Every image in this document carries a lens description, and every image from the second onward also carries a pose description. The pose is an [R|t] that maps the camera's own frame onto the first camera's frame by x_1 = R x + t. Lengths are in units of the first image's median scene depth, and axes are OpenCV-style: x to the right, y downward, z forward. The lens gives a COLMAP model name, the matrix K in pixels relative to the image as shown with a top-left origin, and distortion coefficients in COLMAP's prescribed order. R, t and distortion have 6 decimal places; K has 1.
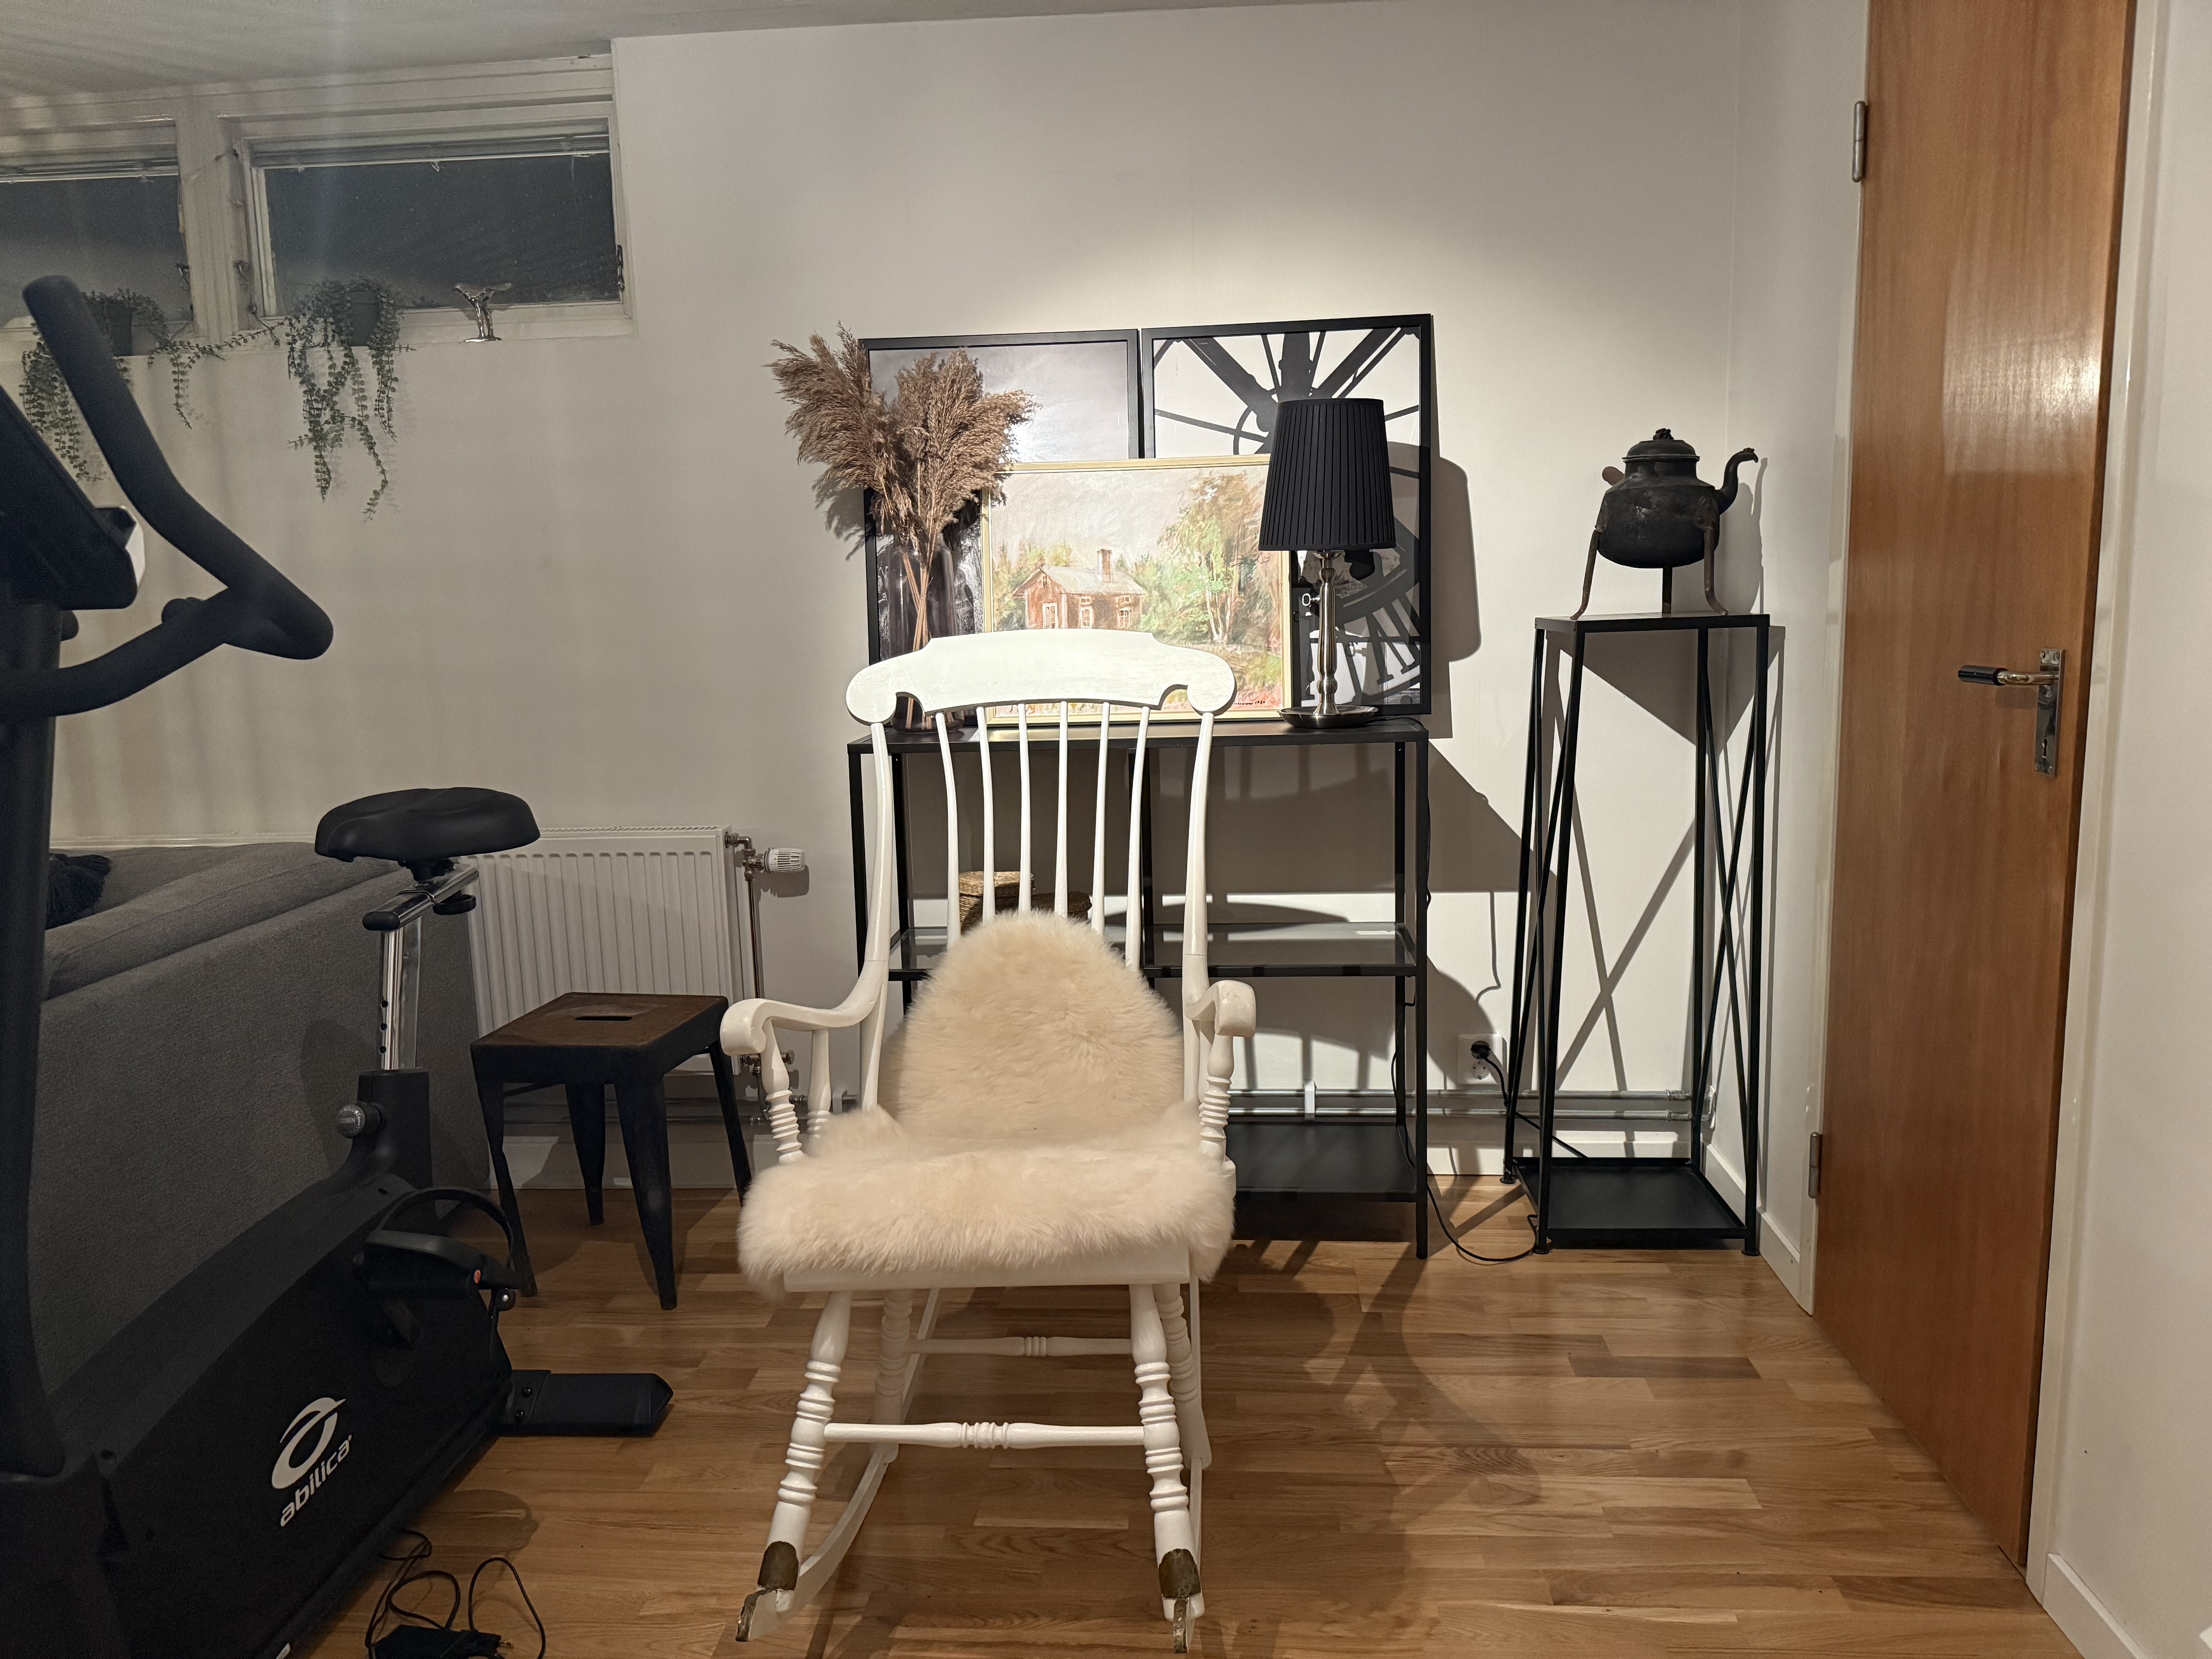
lens RADIAL K [[1545.0, 0, 1106.0], [0, 1545.0, 829.5], [0, 0, 1]] dist [0.000111, -0.002301]
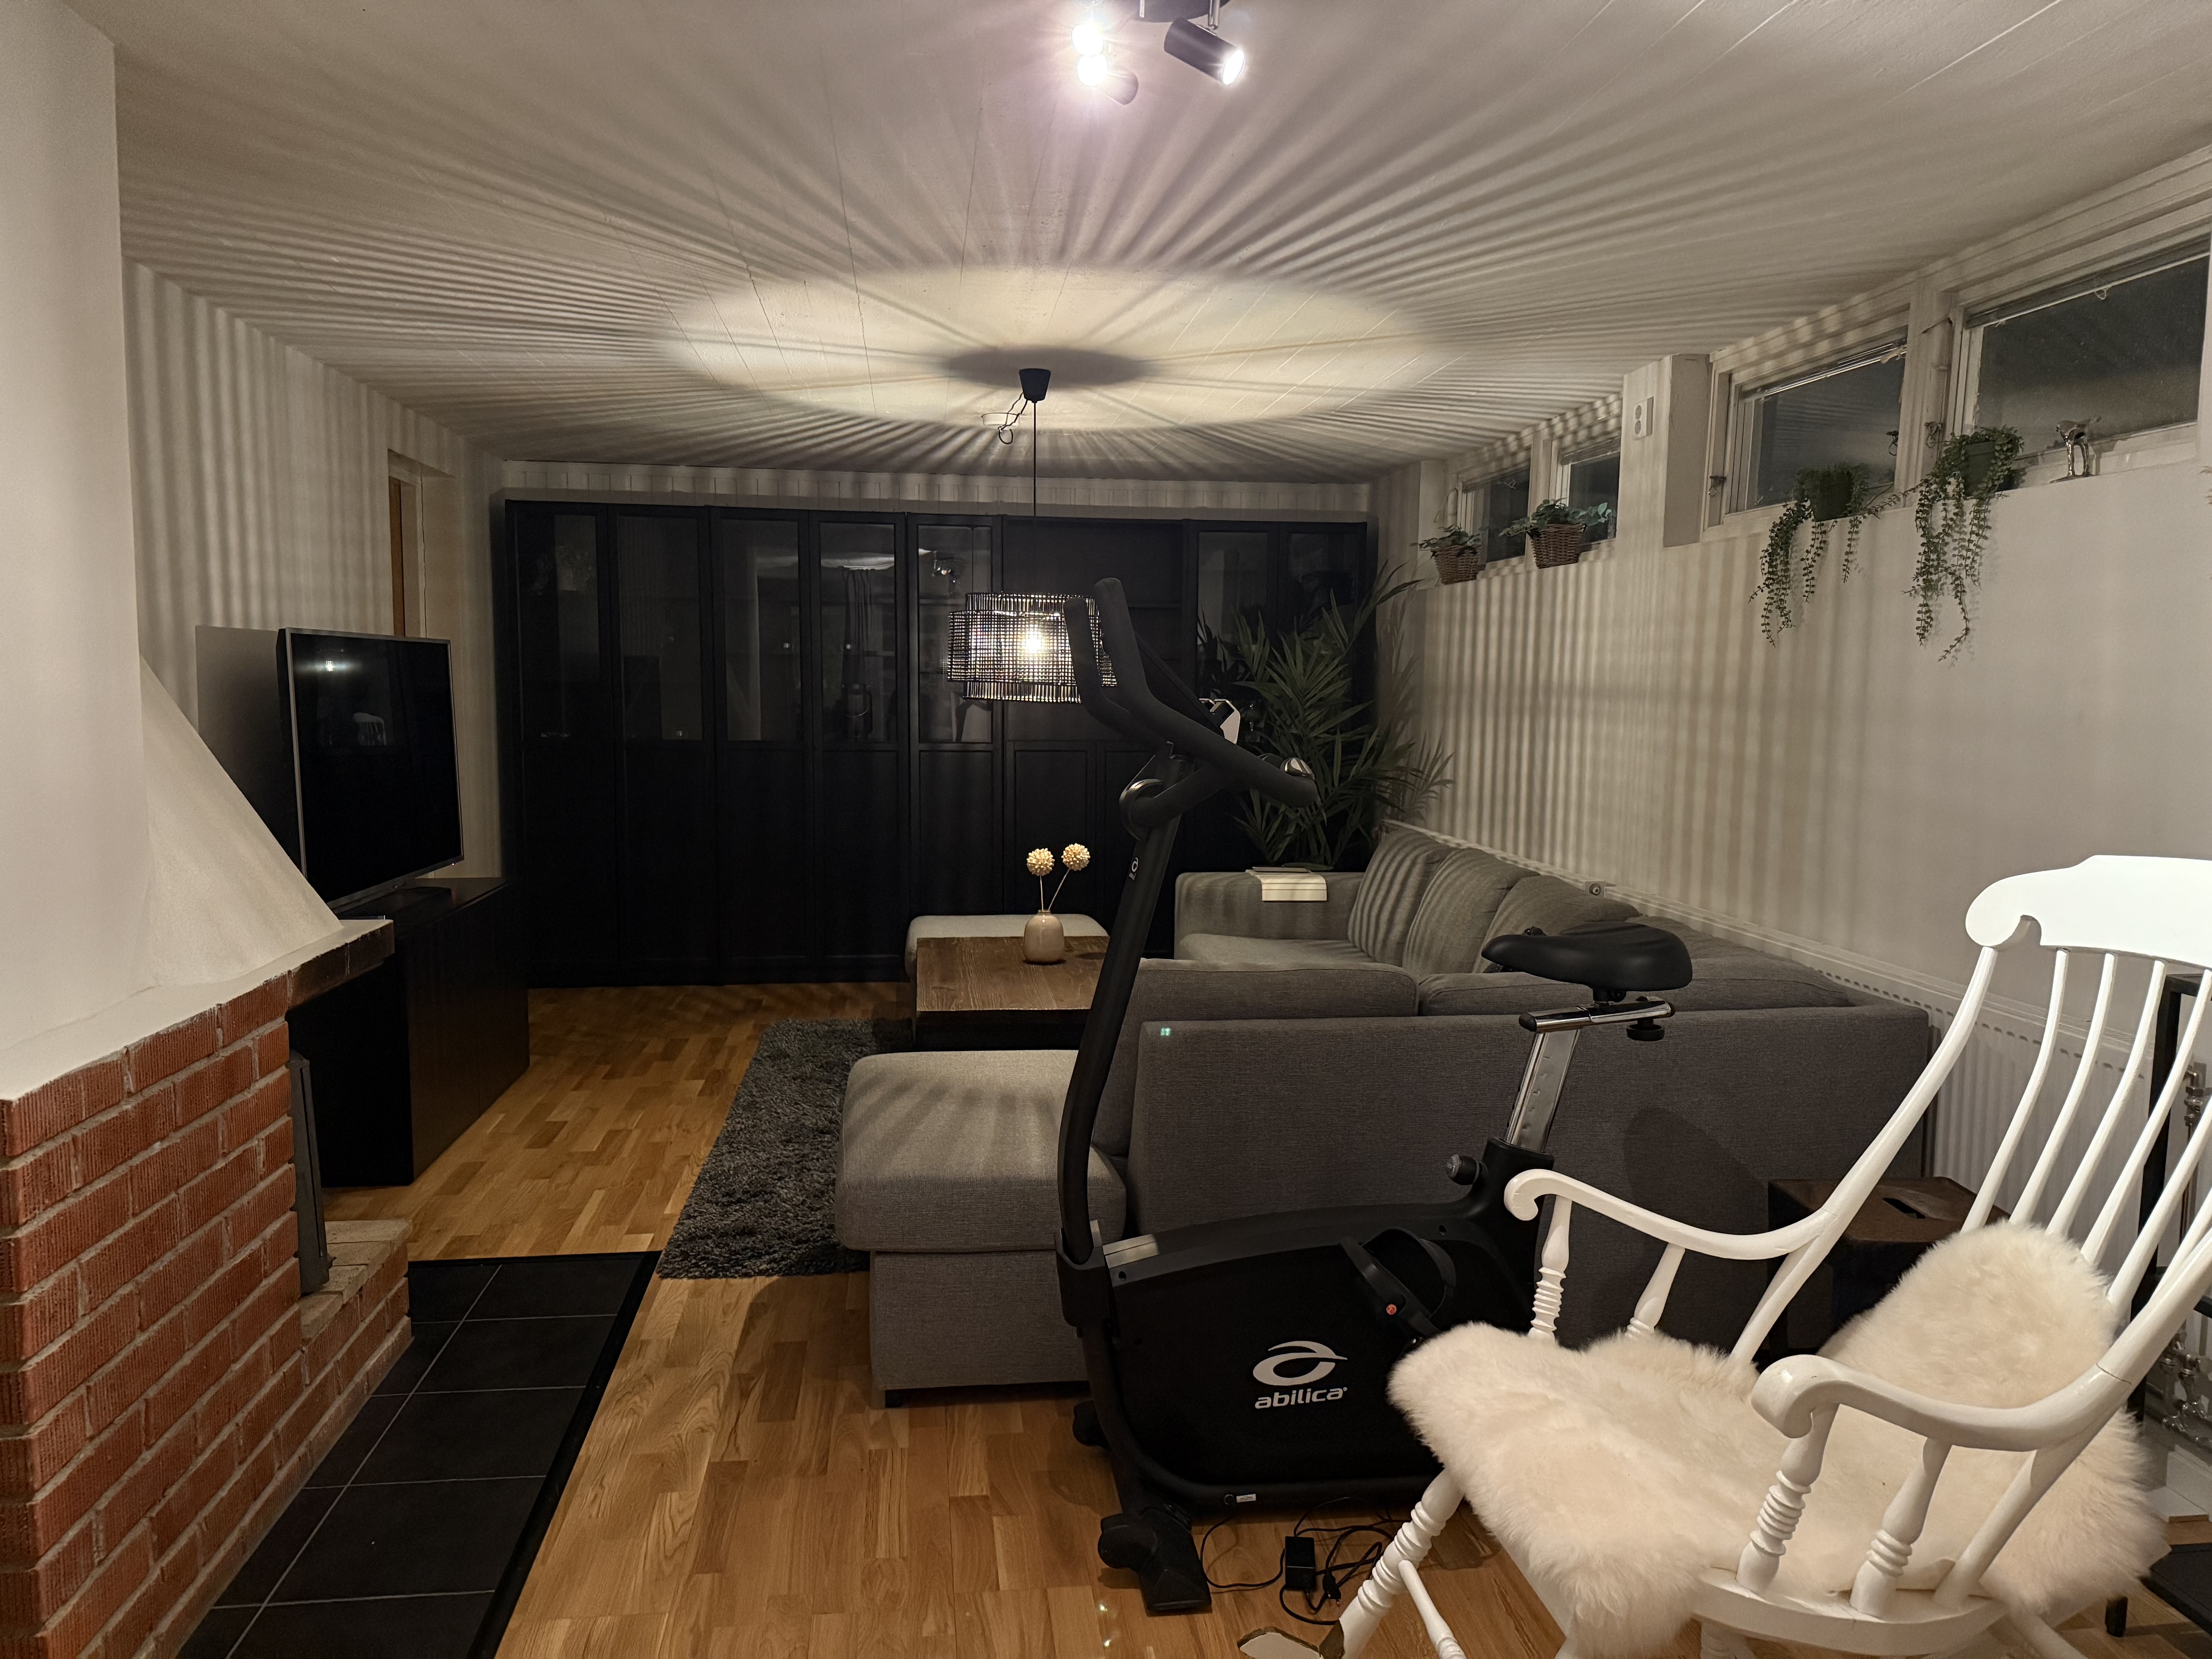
lens RADIAL K [[1545.0, 0, 1106.0], [0, 1545.0, 829.5], [0, 0, 1]] dist [0.000111, -0.002301]
pose [[0.207226, 0.129282, -0.969713, 0.400916], [-0.183106, 0.978838, 0.091370, -0.089017], [0.961004, 0.158626, 0.226513, 0.264754]]
